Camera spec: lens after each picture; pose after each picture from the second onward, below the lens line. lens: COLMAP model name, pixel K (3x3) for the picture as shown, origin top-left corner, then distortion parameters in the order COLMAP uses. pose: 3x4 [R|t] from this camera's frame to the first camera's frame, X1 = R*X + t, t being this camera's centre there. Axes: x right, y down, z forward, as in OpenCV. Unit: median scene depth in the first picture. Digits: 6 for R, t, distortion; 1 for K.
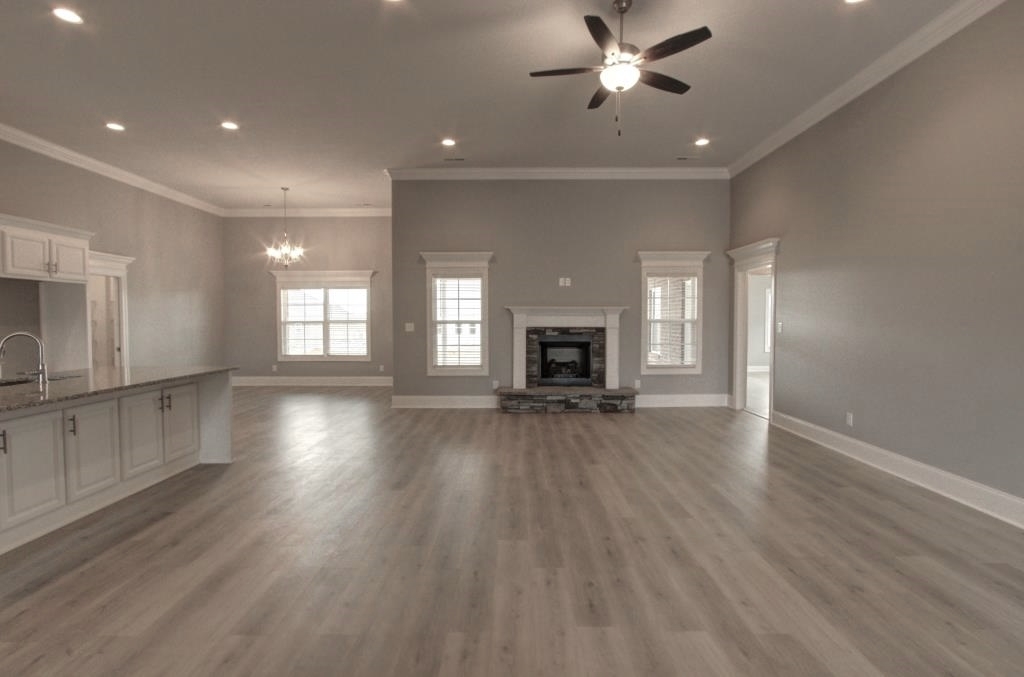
lens RADIAL K [[475.7, 0, 512.0], [0, 475.7, 338.5], [0, 0, 1]] dist [-0.014661, -0.000294]
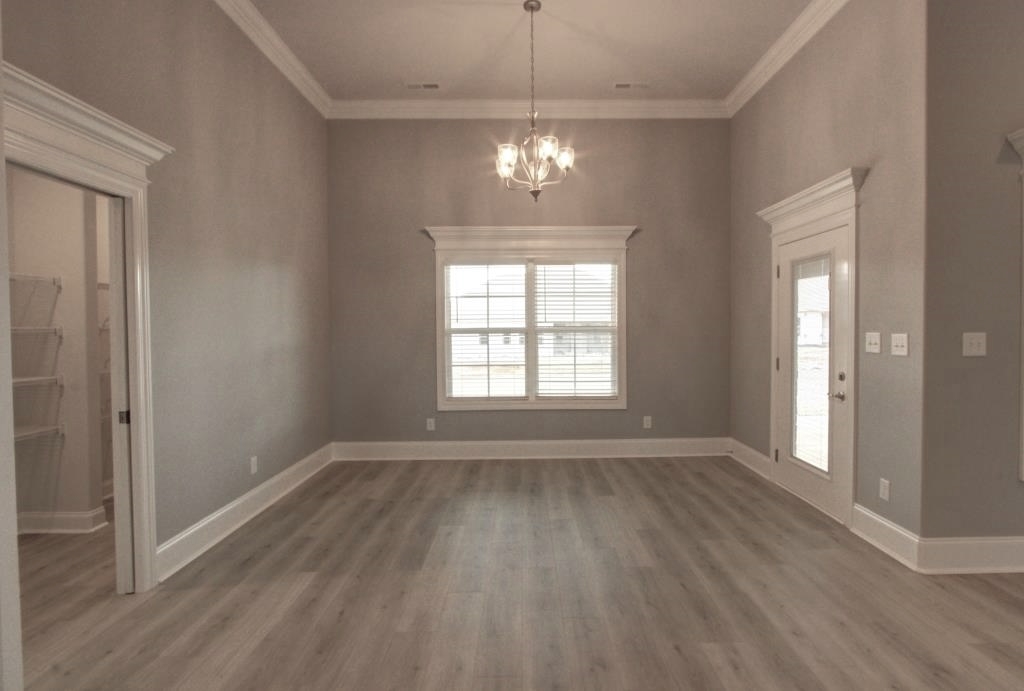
lens RADIAL K [[481.5, 0, 512.0], [0, 481.5, 345.5], [0, 0, 1]] dist [-0.034659, 0.000457]
pose [[0.999912, -0.005443, 0.012104, -0.418023], [0.005499, 0.999974, -0.004603, -0.016756], [-0.012079, 0.004669, 0.999916, 0.491658]]
